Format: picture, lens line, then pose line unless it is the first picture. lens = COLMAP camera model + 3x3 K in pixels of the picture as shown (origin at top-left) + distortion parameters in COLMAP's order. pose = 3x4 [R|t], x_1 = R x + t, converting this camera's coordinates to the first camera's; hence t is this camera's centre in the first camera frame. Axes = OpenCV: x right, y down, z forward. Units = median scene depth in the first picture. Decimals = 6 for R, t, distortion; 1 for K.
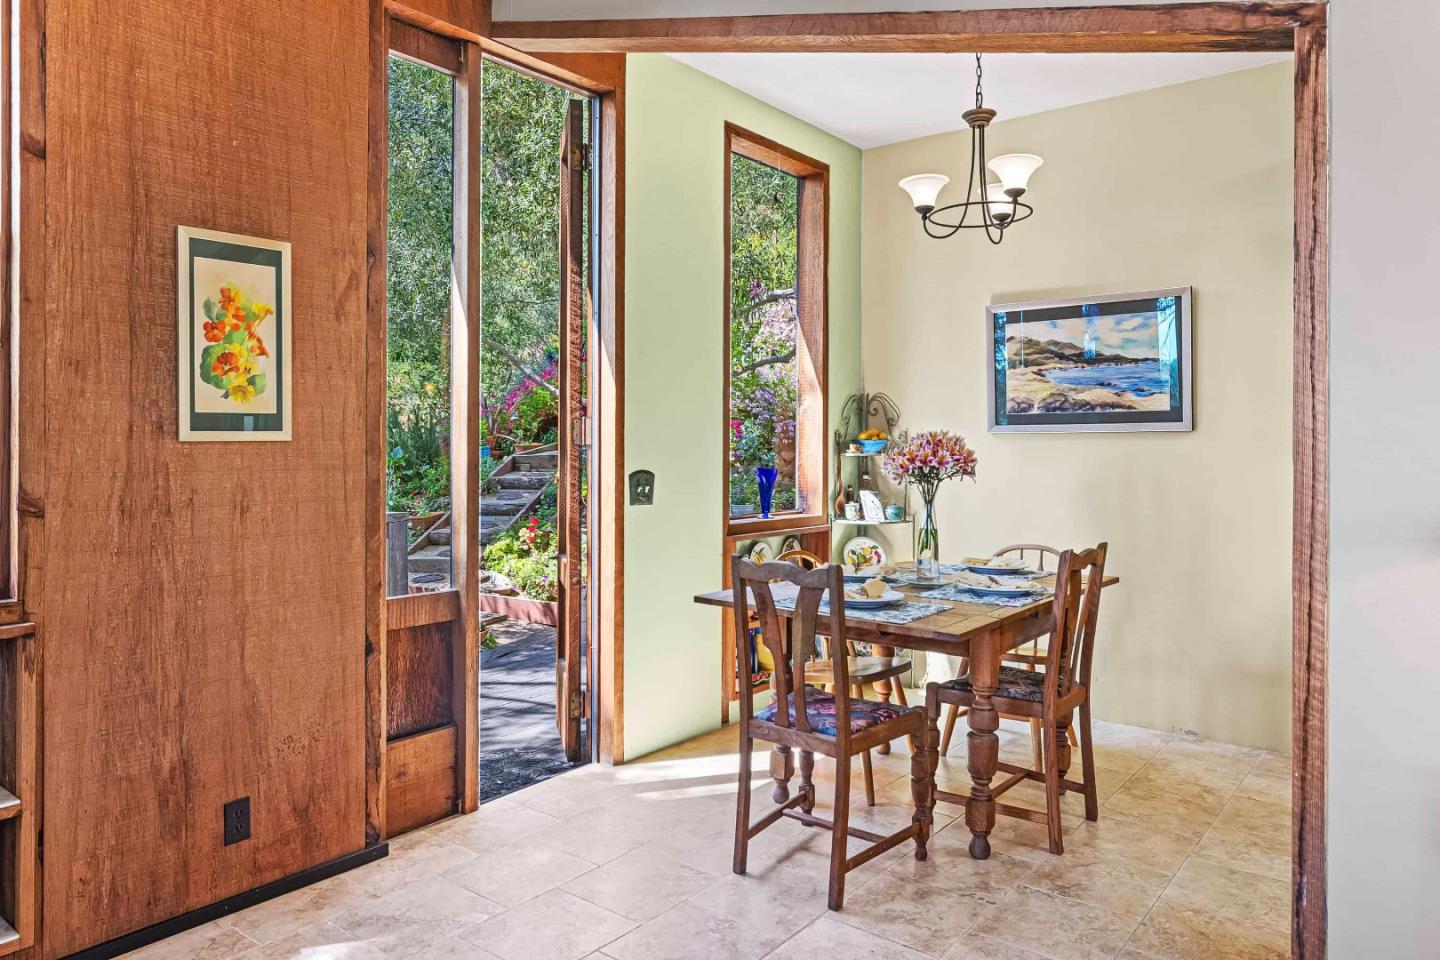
lens RADIAL K [[964.7, 0, 720.8], [0, 964.7, 454.9], [0, 0, 1]] dist [-0.005904, 0.001051]
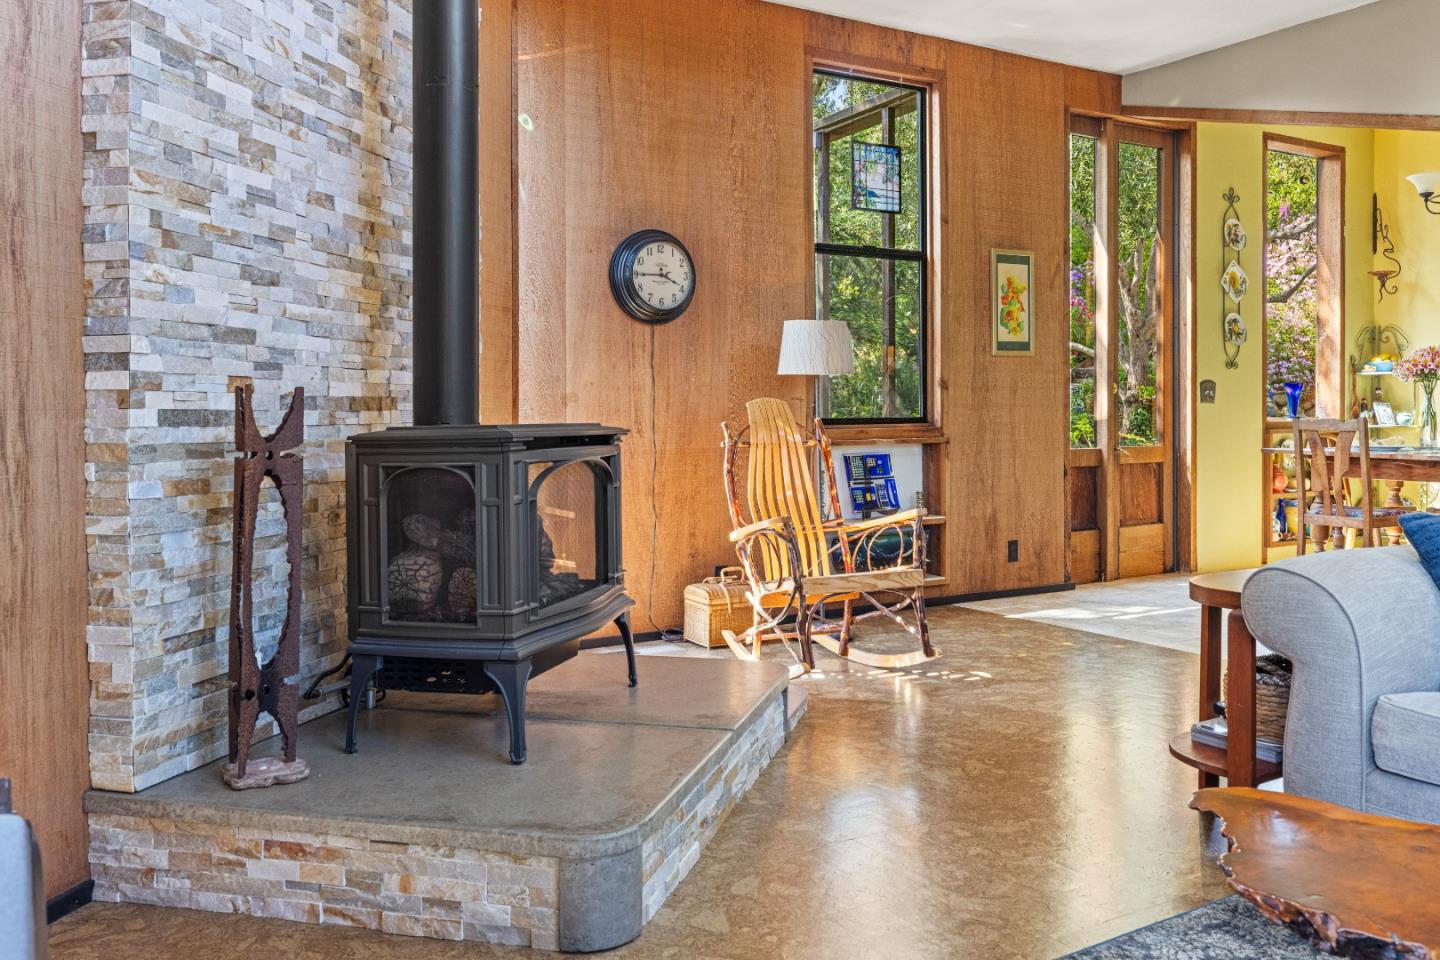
lens RADIAL K [[1162.5, 0, 704.8], [0, 1162.5, 427.2], [0, 0, 1]] dist [0.003213, -0.002113]
pose [[0.932314, -0.002120, -0.361644, -0.210637], [0.003247, 0.999992, 0.002508, 0.110253], [0.361636, -0.003513, 0.932313, -1.282745]]
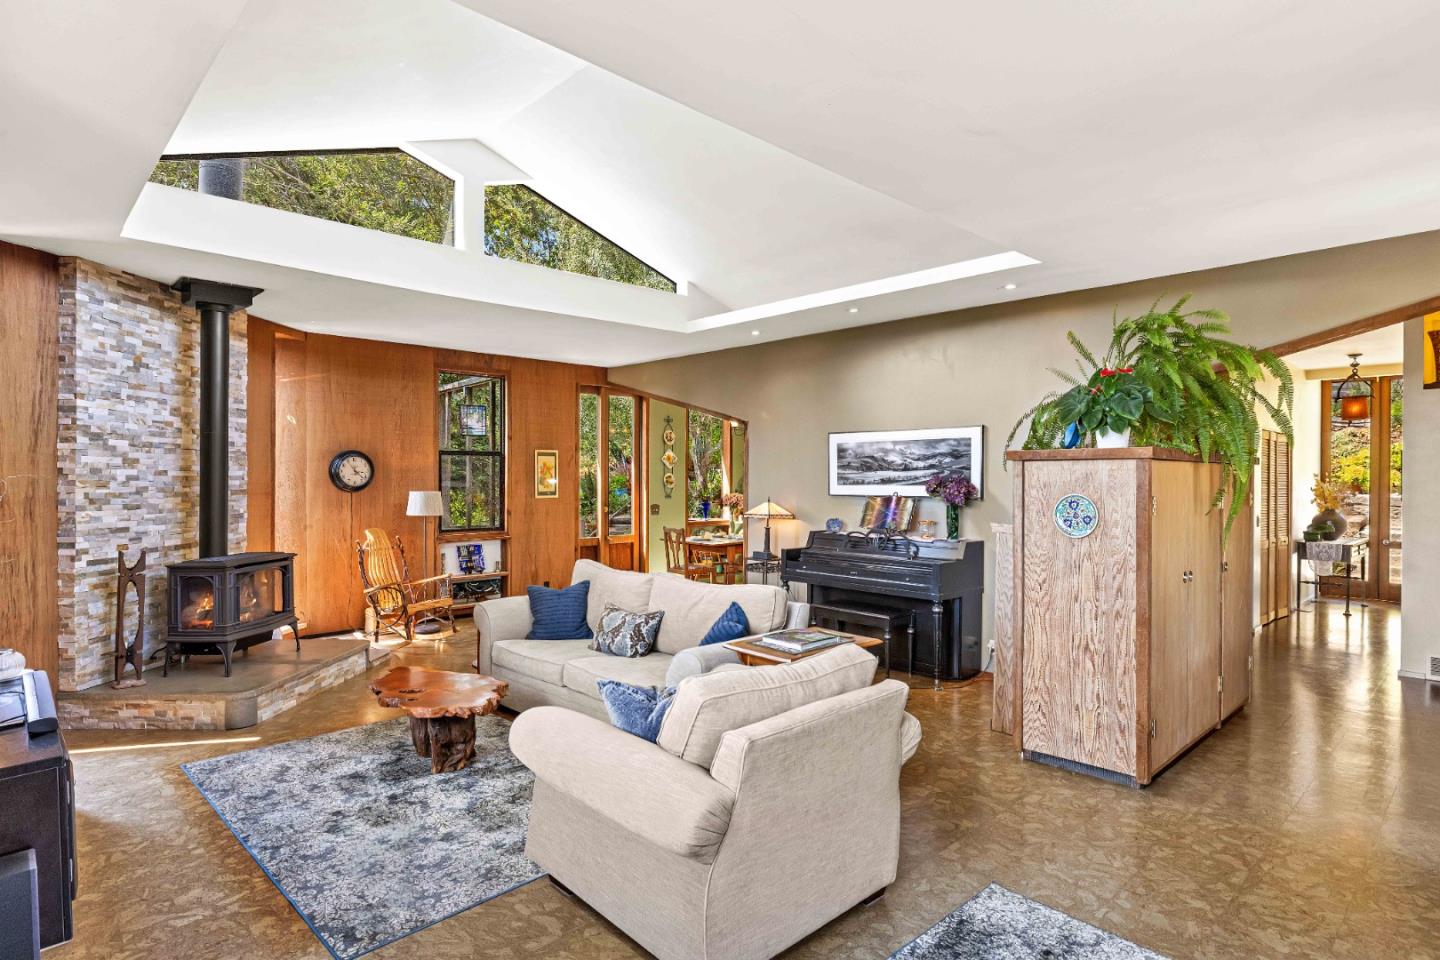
lens RADIAL K [[774.4, 0, 721.6], [0, 774.4, 483.9], [0, 0, 1]] dist [-0.000411, 0.002351]
pose [[0.989078, 0.001105, -0.147389, 0.703994], [-0.001205, 0.999999, -0.000595, -0.068295], [0.147388, 0.000767, 0.989078, -2.080790]]
